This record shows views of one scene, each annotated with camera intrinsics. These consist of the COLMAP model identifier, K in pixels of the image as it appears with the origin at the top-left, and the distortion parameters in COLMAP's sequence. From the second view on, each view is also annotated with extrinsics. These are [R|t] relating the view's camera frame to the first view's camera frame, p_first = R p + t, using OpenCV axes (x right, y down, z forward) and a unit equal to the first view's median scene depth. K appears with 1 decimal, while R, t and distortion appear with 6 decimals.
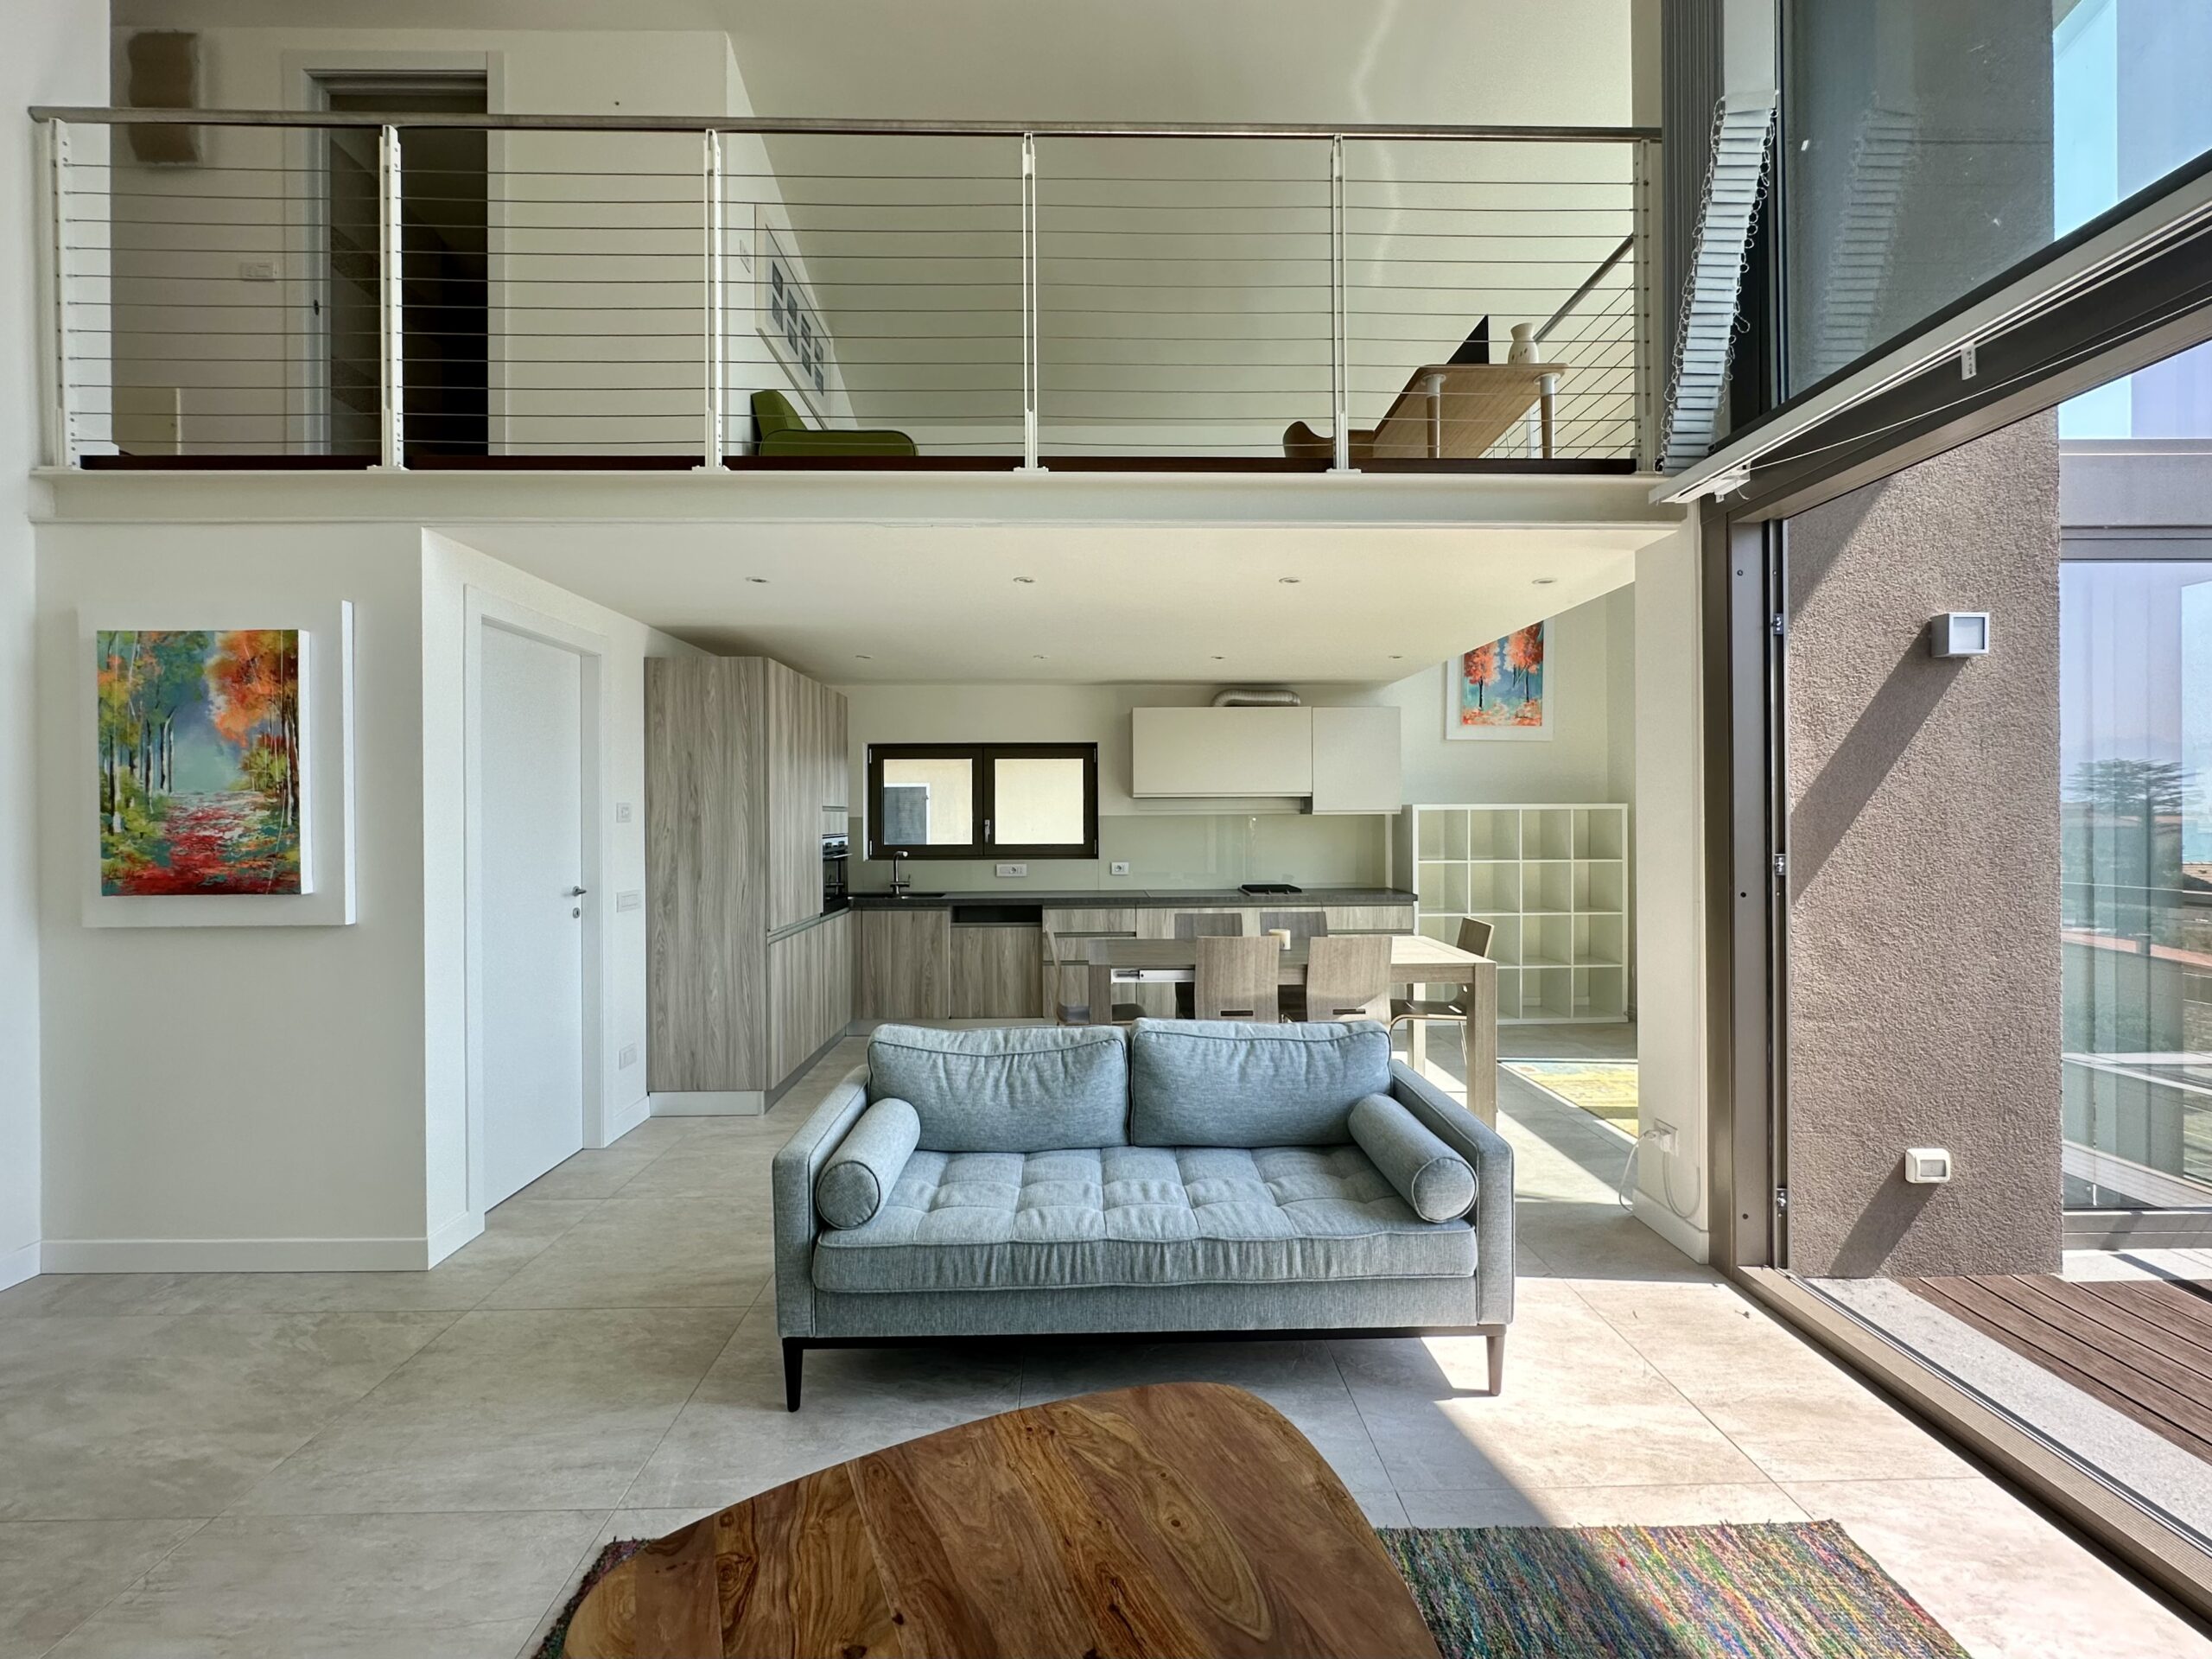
lens RADIAL K [[948.0, 0, 1101.7], [0, 948.0, 816.5], [0, 0, 1]] dist [-0.005429, 0.001211]
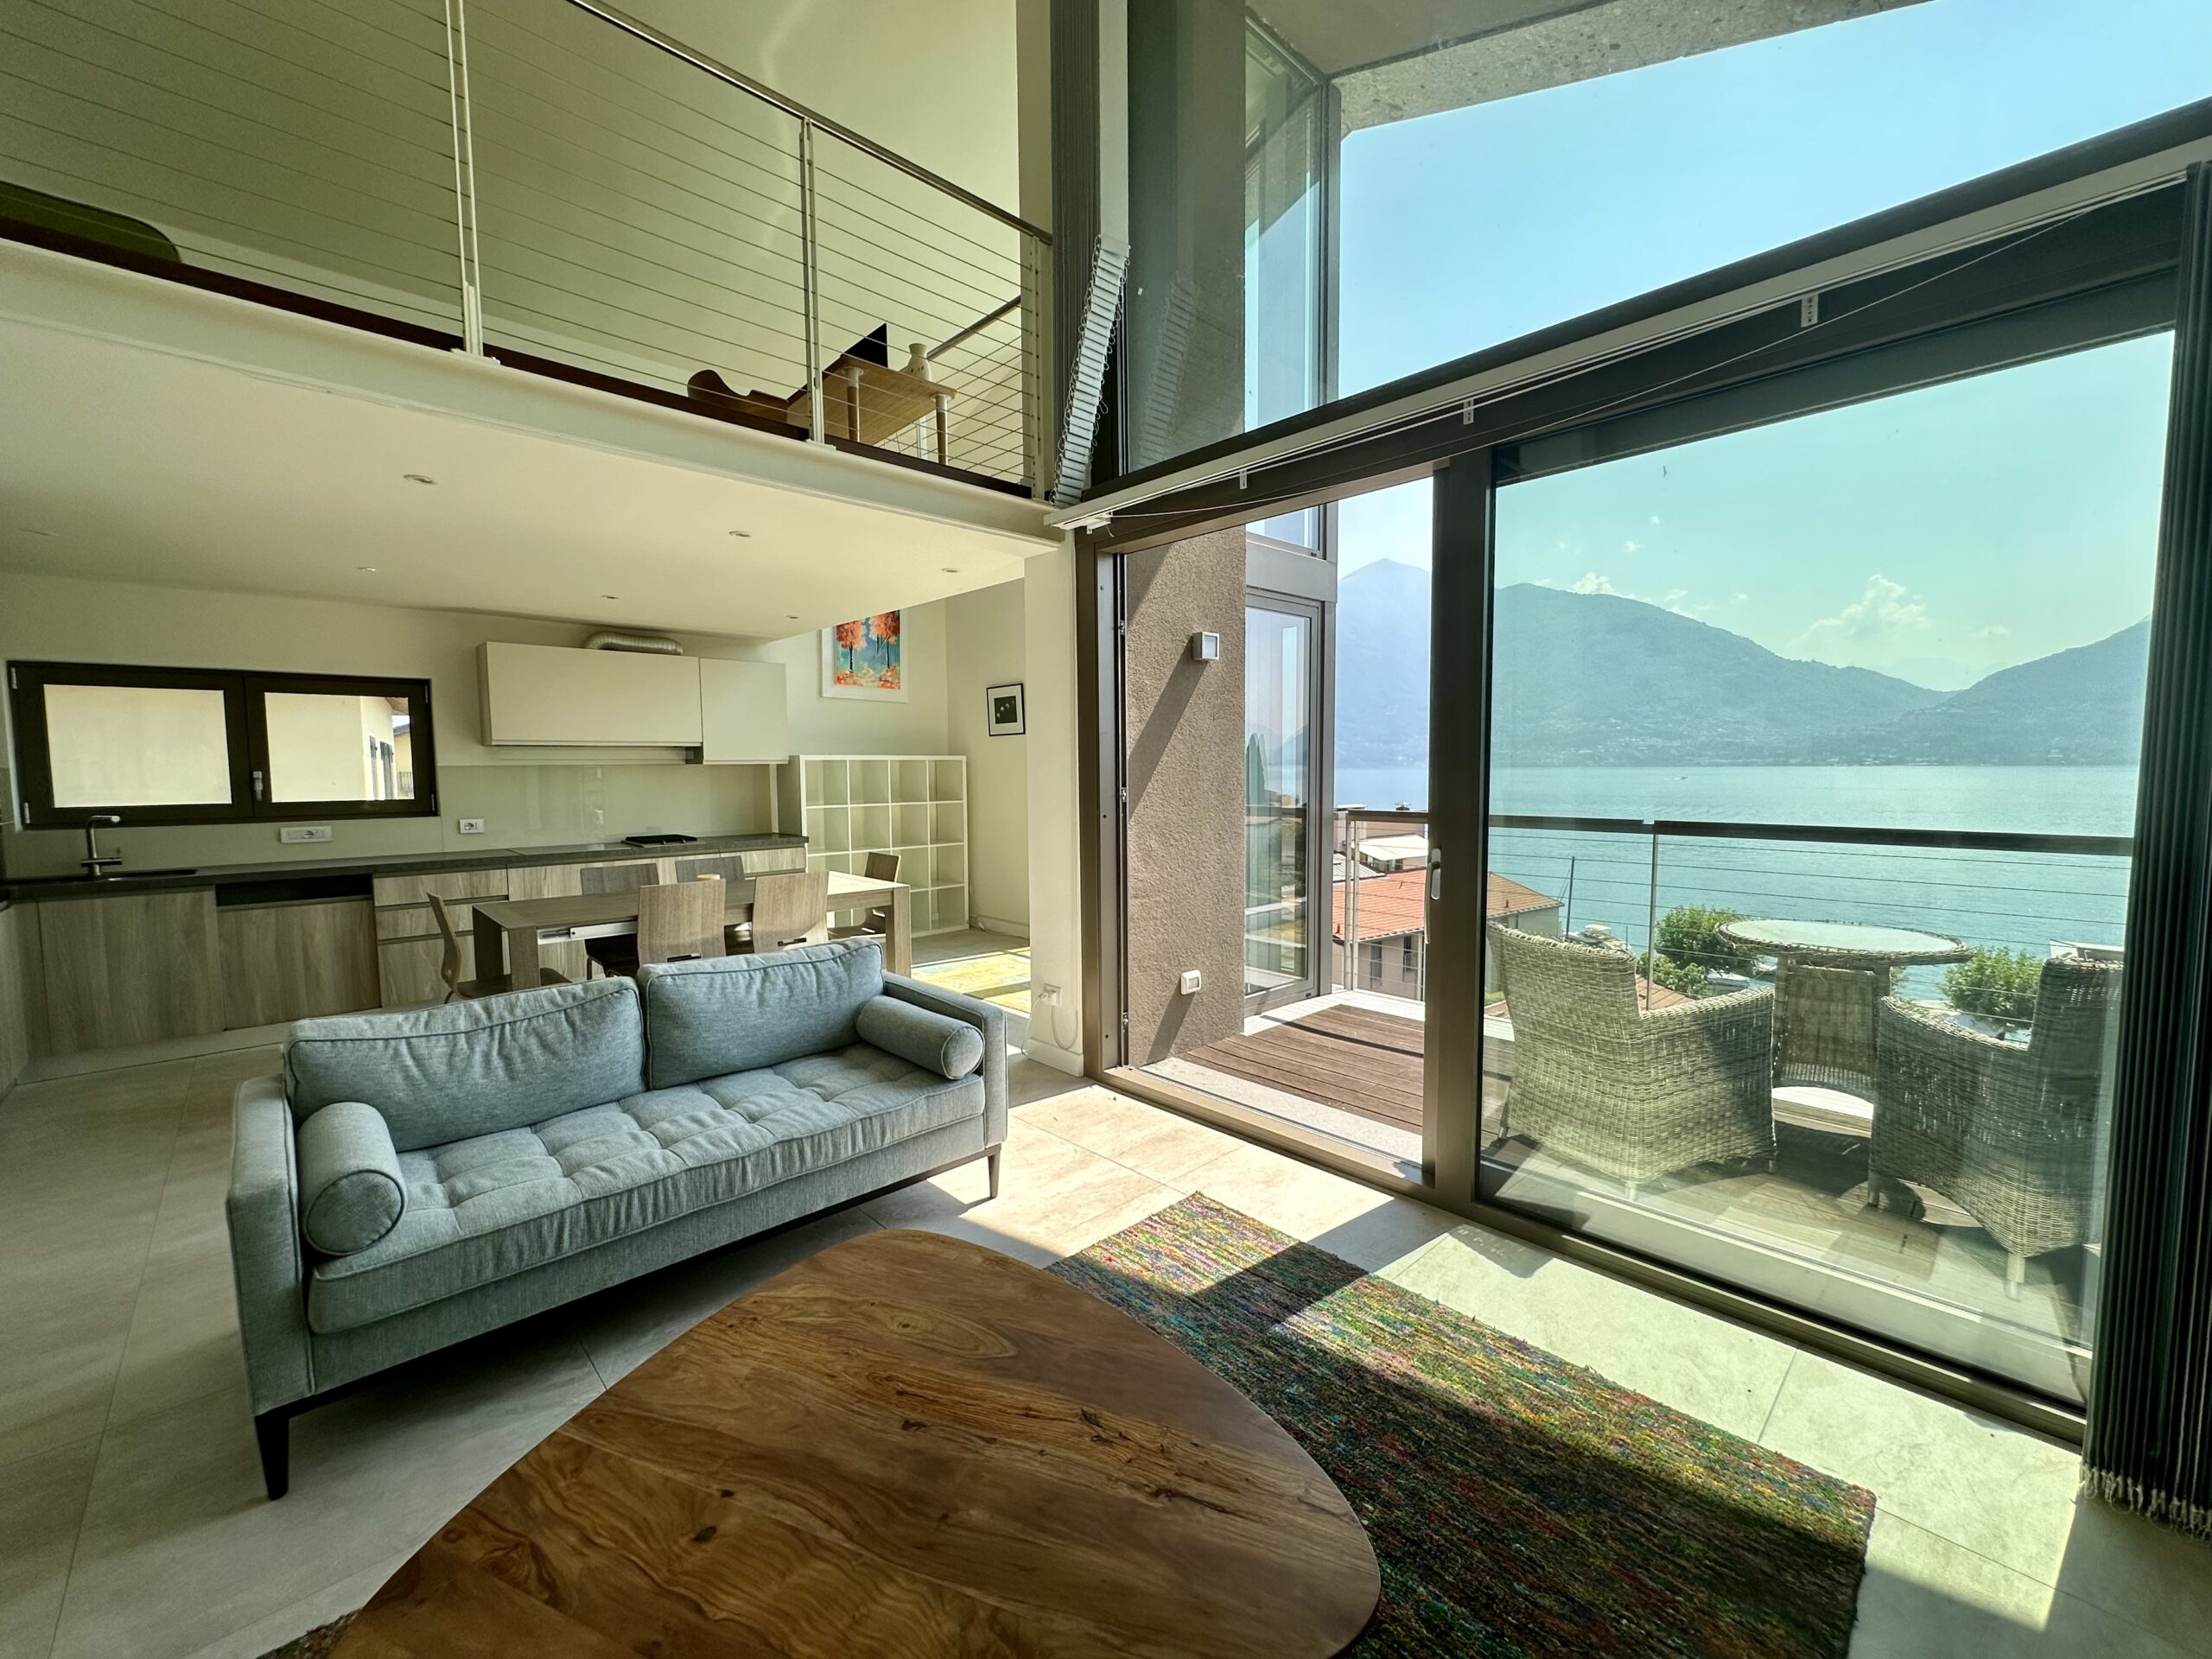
lens RADIAL K [[889.4, 0, 1104.6], [0, 889.4, 829.8], [0, 0, 1]] dist [-0.004026, 0.000490]
pose [[0.742170, -0.048433, 0.668459, -0.220660], [0.004007, 0.997688, 0.067839, 0.011466], [-0.670200, -0.047669, 0.740648, -0.000452]]
